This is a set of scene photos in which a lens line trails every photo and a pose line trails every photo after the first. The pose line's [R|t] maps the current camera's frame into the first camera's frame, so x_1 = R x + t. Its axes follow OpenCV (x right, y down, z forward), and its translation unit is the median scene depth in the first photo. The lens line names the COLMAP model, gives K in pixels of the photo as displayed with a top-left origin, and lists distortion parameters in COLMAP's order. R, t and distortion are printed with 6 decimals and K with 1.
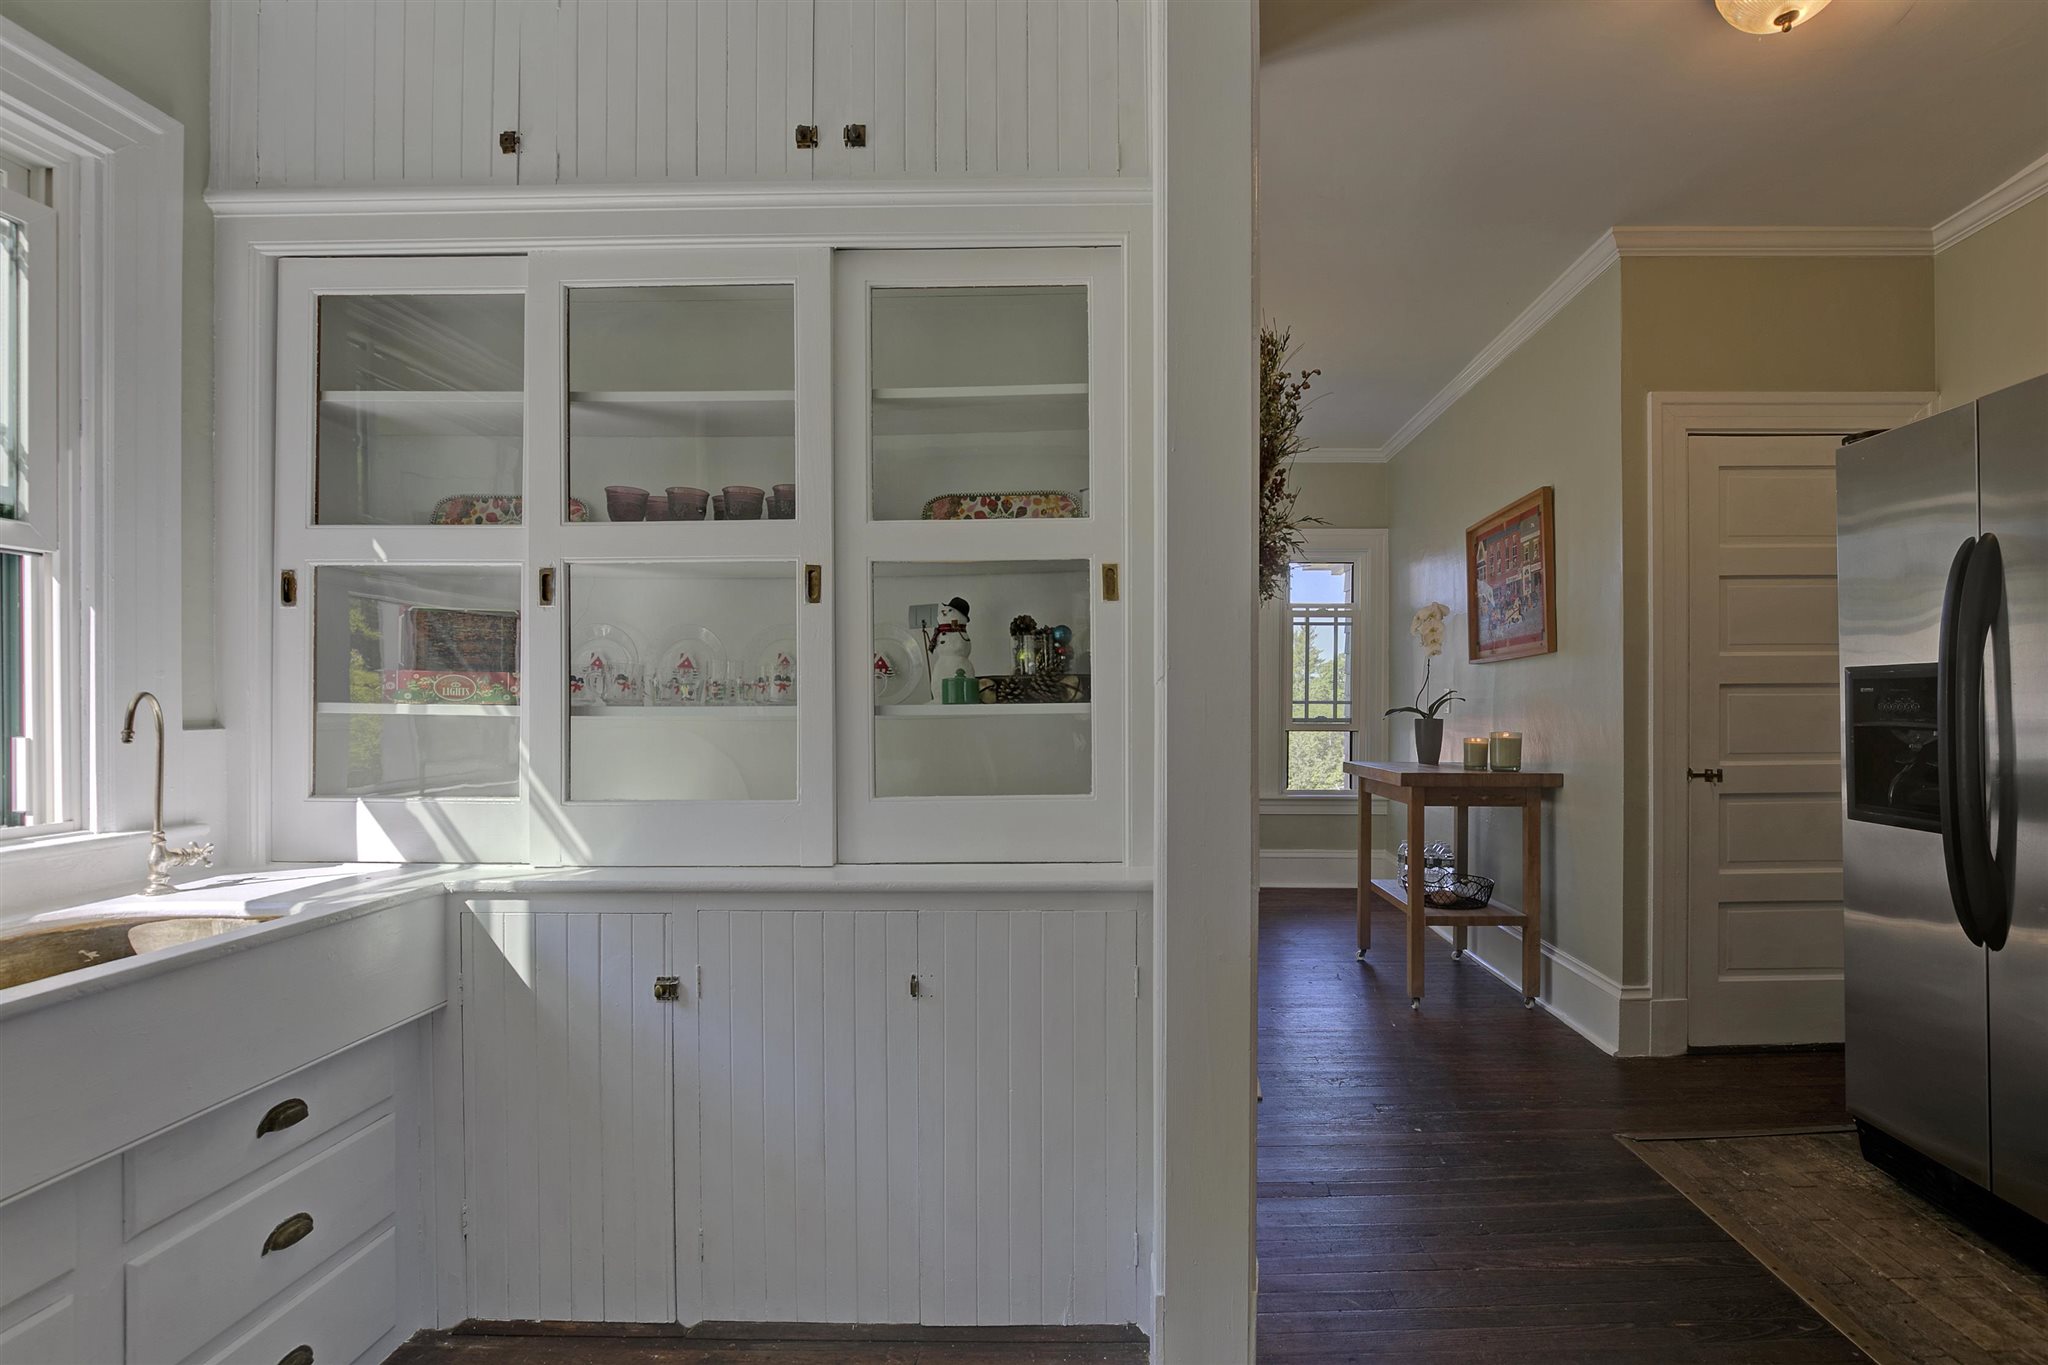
lens RADIAL K [[1042.9, 0, 1031.4], [0, 1042.9, 693.2], [0, 0, 1]] dist [-0.037098, -0.000351]
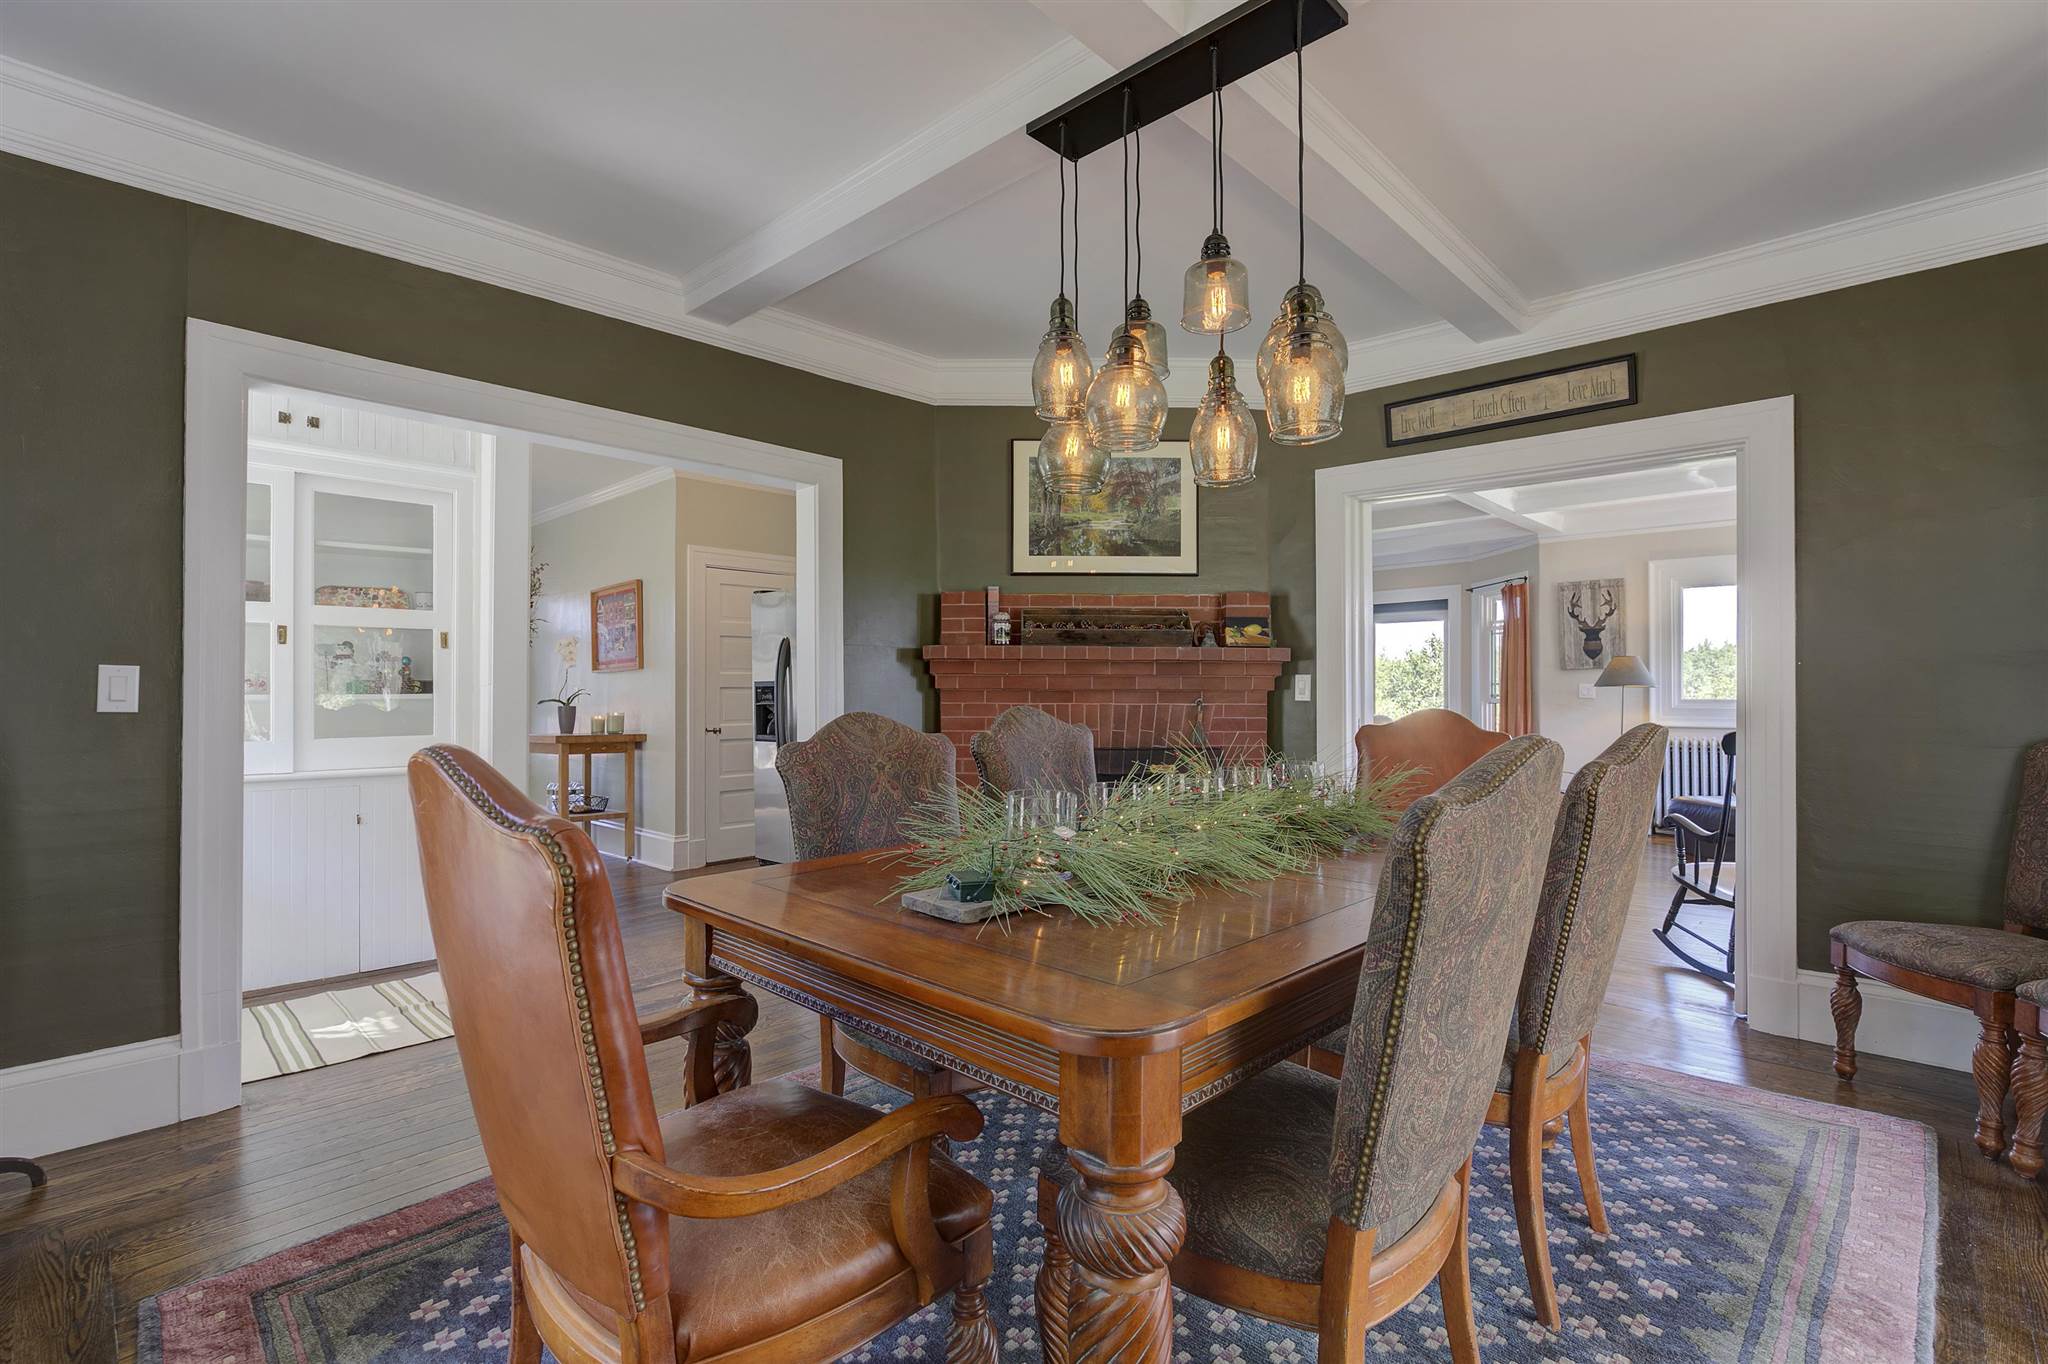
lens RADIAL K [[935.2, 0, 1031.3], [0, 935.2, 694.7], [0, 0, 1]] dist [0.000106, 0.000136]
pose [[0.657144, 0.002099, 0.753762, -0.288791], [-0.003949, 0.999992, 0.000658, 0.002659], [-0.753755, -0.003409, 0.657147, -0.606864]]
